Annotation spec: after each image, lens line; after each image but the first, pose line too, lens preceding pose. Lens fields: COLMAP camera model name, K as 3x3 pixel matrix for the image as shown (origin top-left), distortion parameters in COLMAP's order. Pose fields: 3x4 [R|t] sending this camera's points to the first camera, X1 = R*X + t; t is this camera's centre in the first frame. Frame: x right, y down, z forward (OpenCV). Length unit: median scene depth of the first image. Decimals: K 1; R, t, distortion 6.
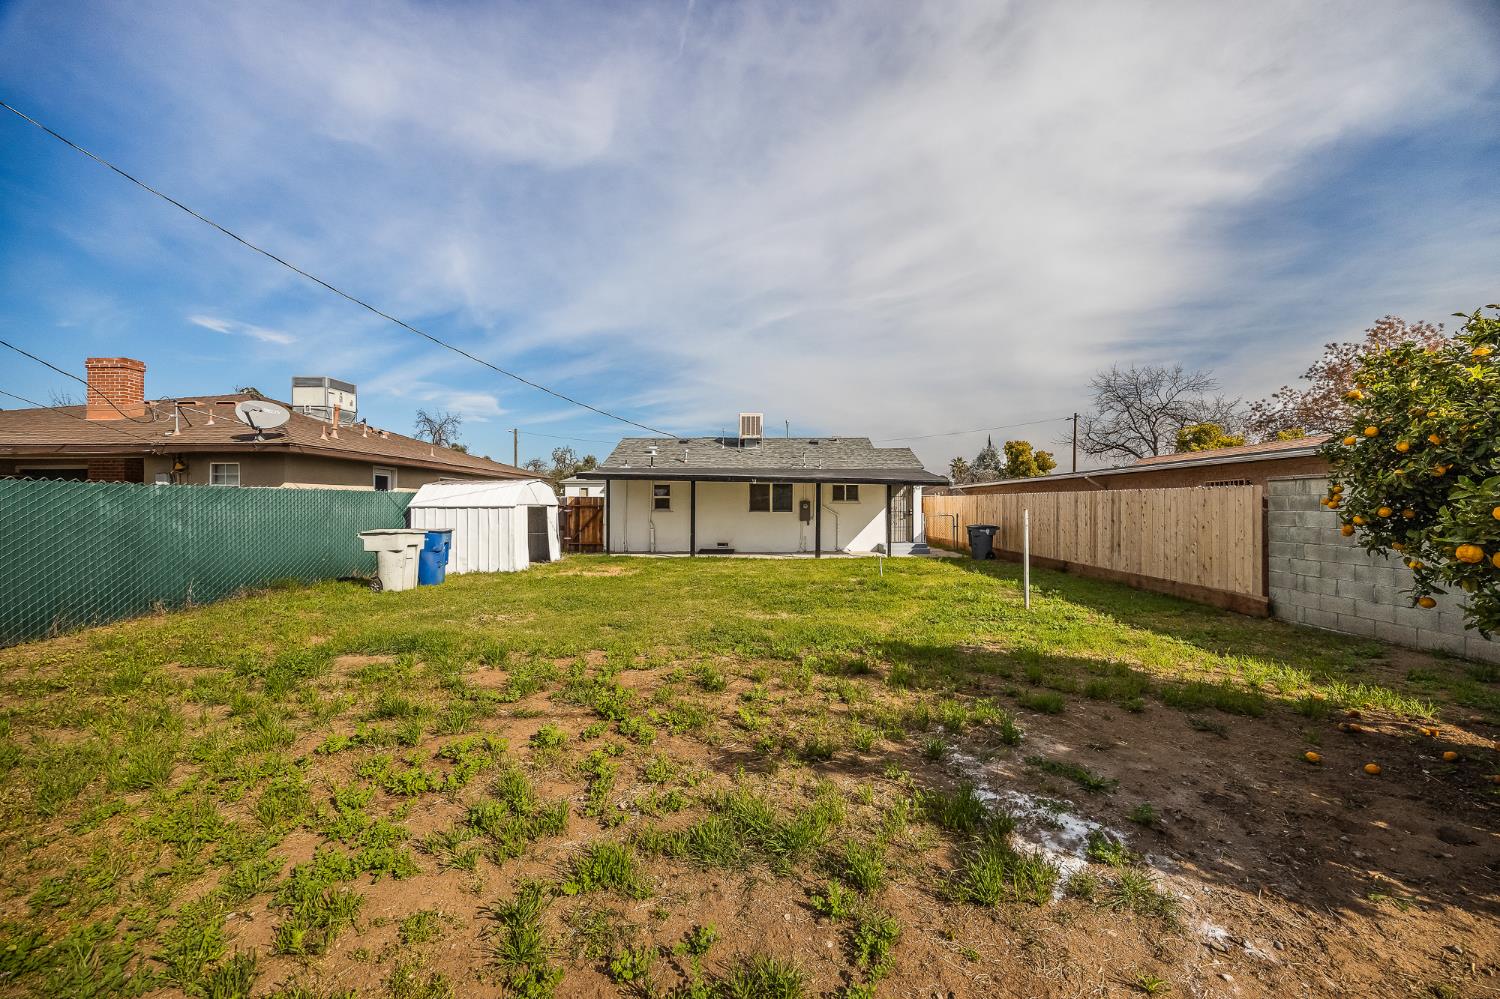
lens RADIAL K [[580.8, 0, 753.9], [0, 580.8, 501.4], [0, 0, 1]] dist [-0.002246, -0.000614]
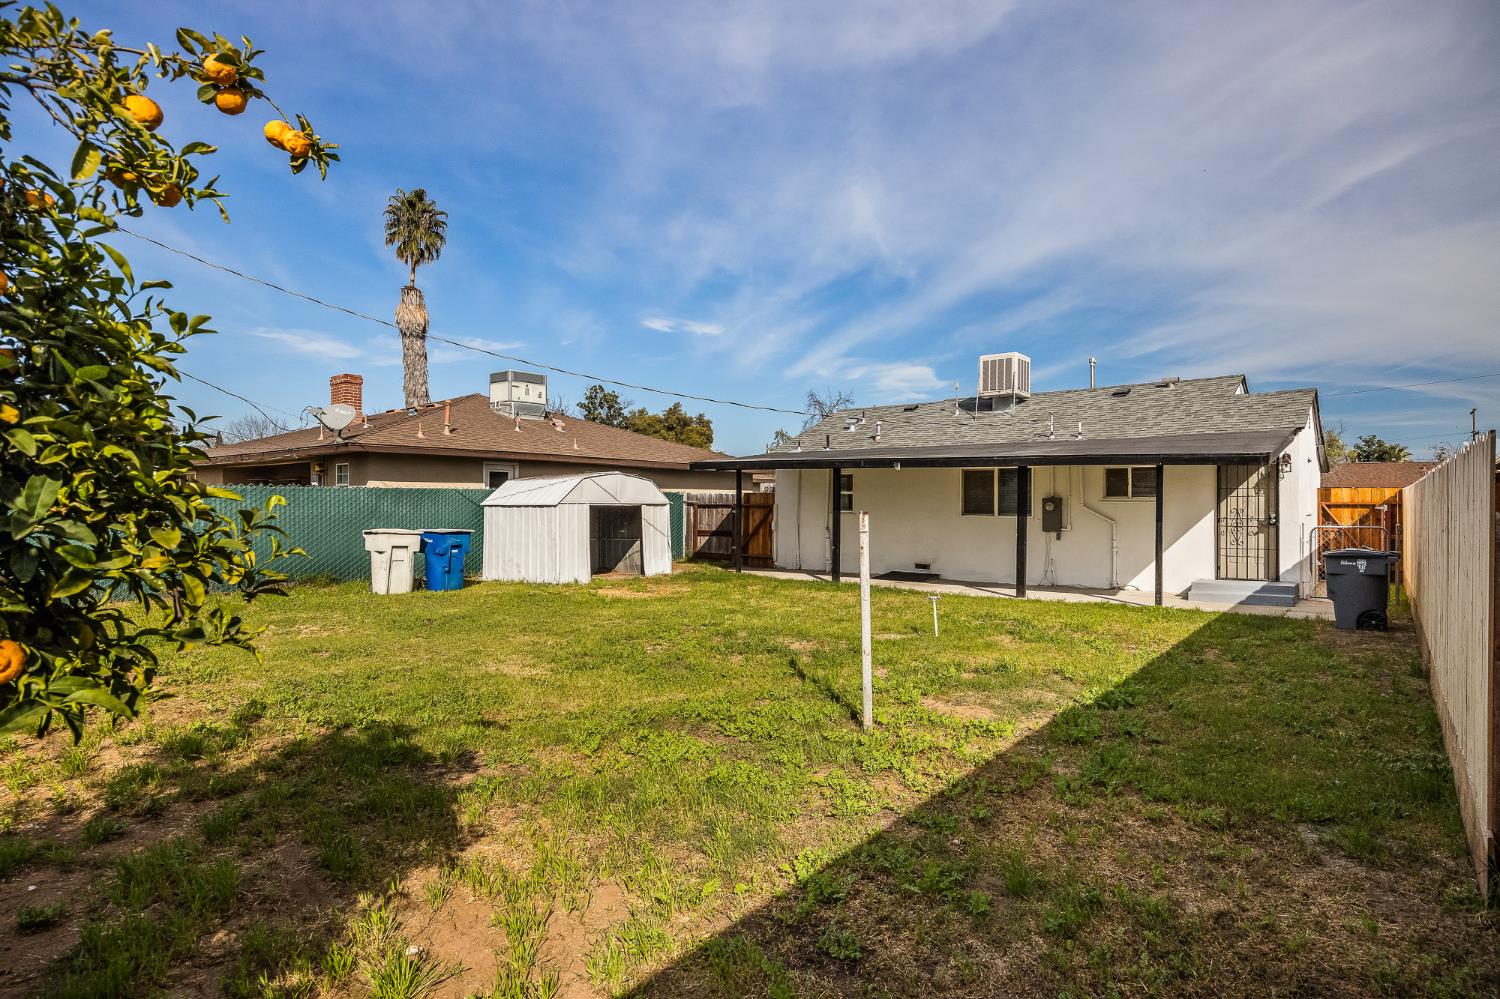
lens RADIAL K [[795.2, 0, 750.0], [0, 795.2, 499.5], [0, 0, 1]] dist [-0.003786, -0.000293]
pose [[0.770990, -0.002004, -0.636845, 0.356444], [0.001696, 0.999998, -0.001093, 0.001656], [0.636845, -0.000238, 0.770991, 0.204138]]
